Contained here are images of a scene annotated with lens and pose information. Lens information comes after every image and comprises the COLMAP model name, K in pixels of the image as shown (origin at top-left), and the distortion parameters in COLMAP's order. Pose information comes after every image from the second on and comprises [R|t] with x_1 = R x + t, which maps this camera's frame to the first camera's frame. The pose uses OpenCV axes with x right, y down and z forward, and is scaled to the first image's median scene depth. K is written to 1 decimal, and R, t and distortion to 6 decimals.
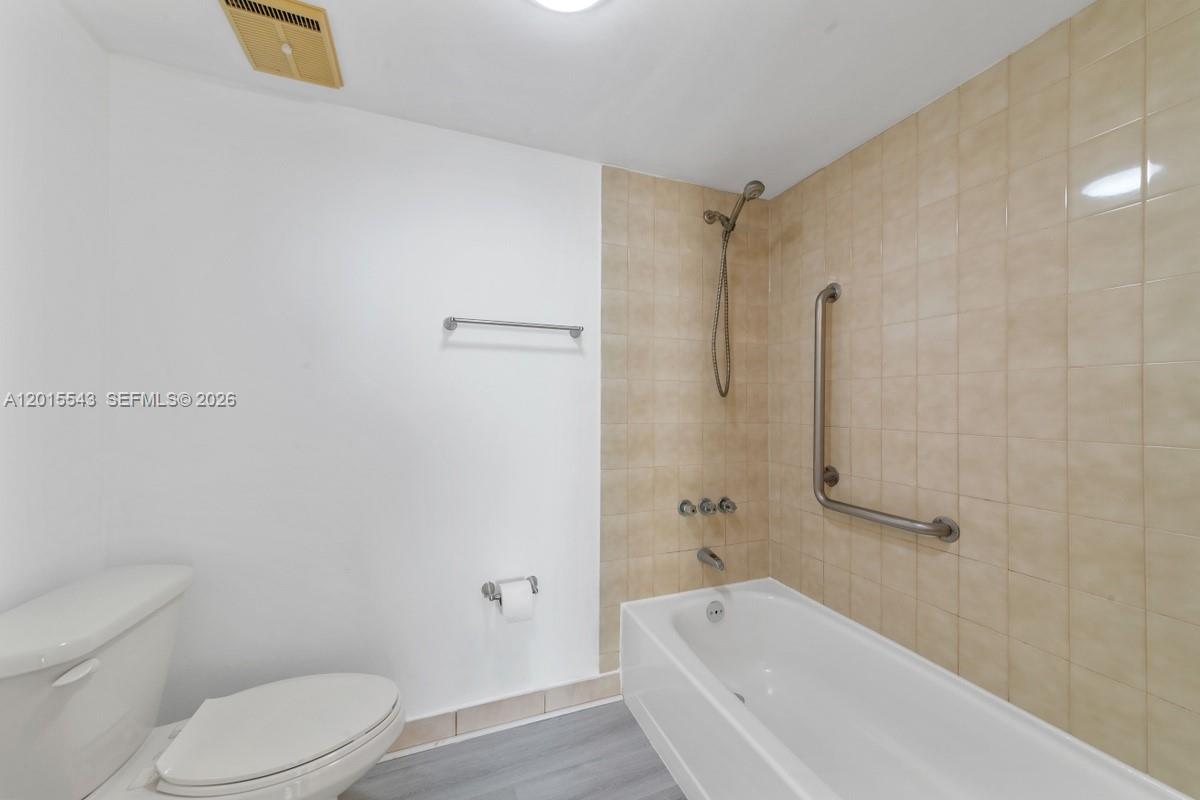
lens RADIAL K [[434.1, 0, 602.2], [0, 434.1, 396.6], [0, 0, 1]] dist [-0.001856, 0.004127]
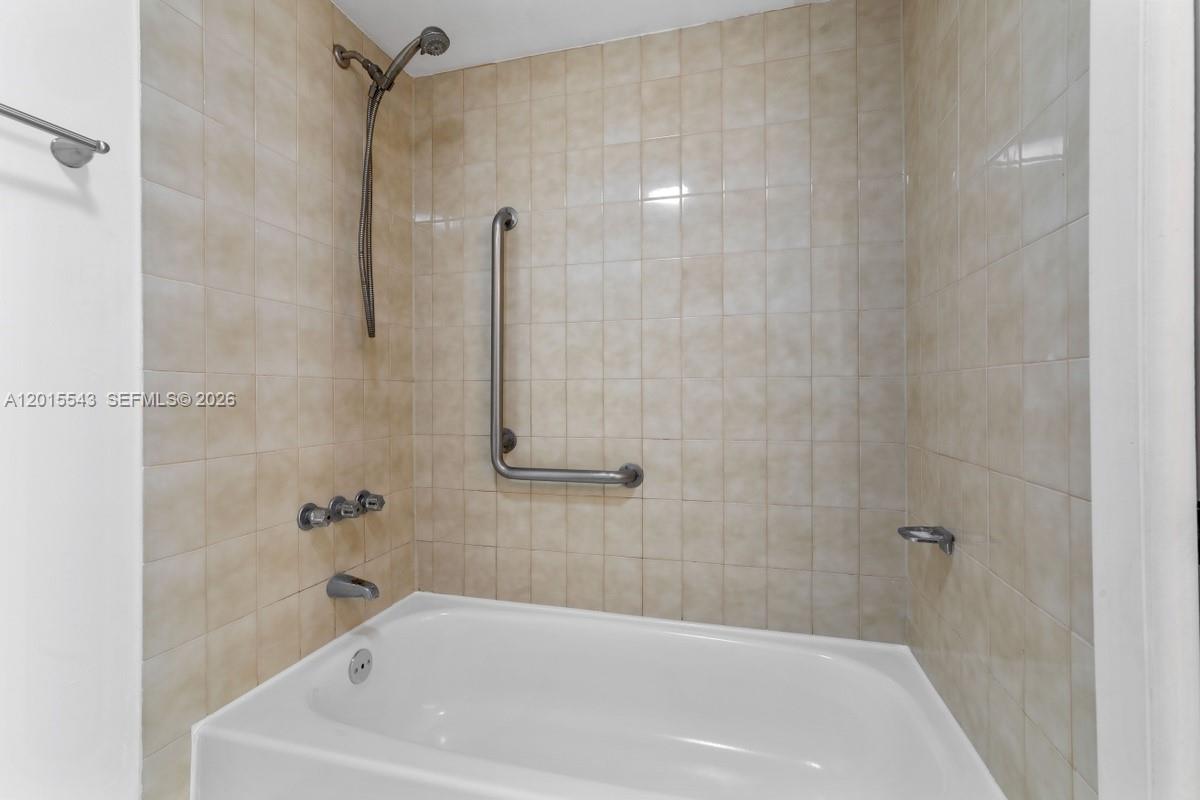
lens RADIAL K [[524.4, 0, 599.1], [0, 524.4, 388.6], [0, 0, 1]] dist [-0.001207, -0.000303]
pose [[0.596685, 0.000959, 0.802475, -0.166820], [-0.007414, 0.999963, 0.004318, 0.079266], [-0.802441, -0.008526, 0.596671, 0.266080]]
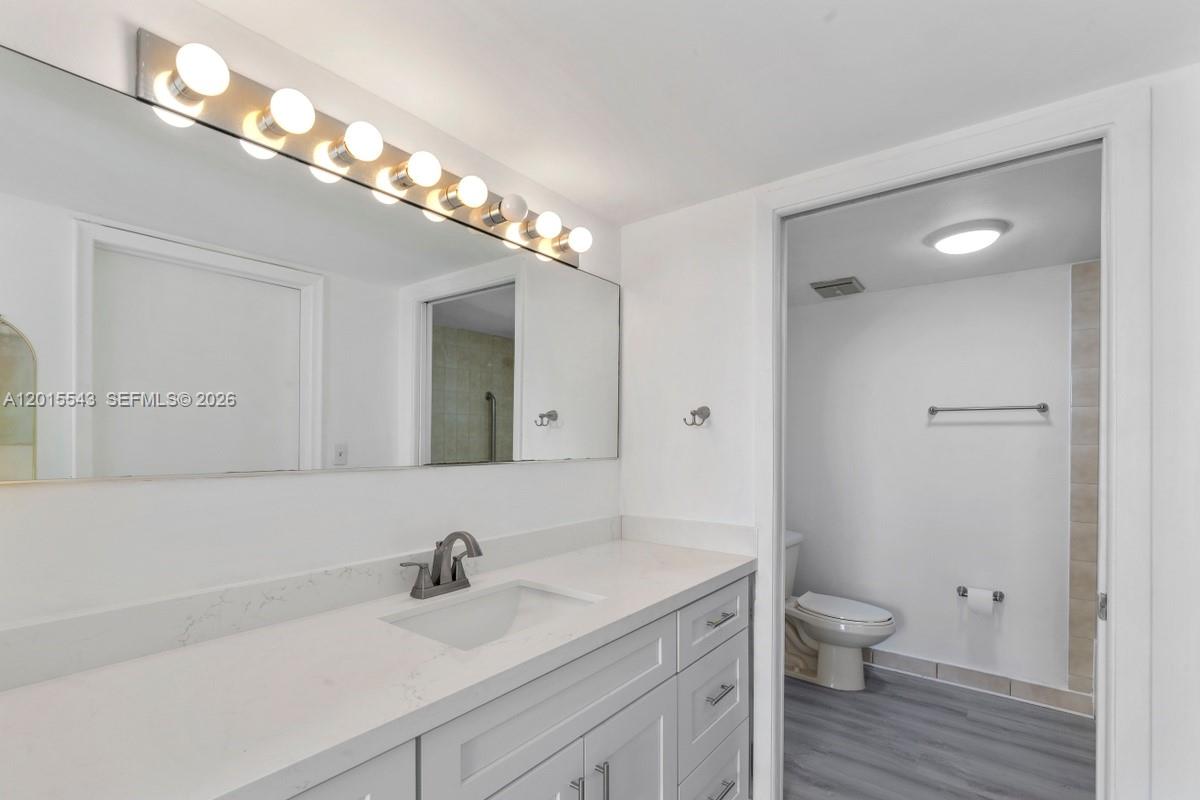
lens RADIAL K [[555.7, 0, 596.9], [0, 555.7, 443.0], [0, 0, 1]] dist [0.000083, -0.000070]
pose [[0.510284, -0.003612, -0.859998, 0.659344], [0.012582, 0.999916, 0.003266, -0.069727], [0.859914, -0.012488, 0.510287, -0.915566]]
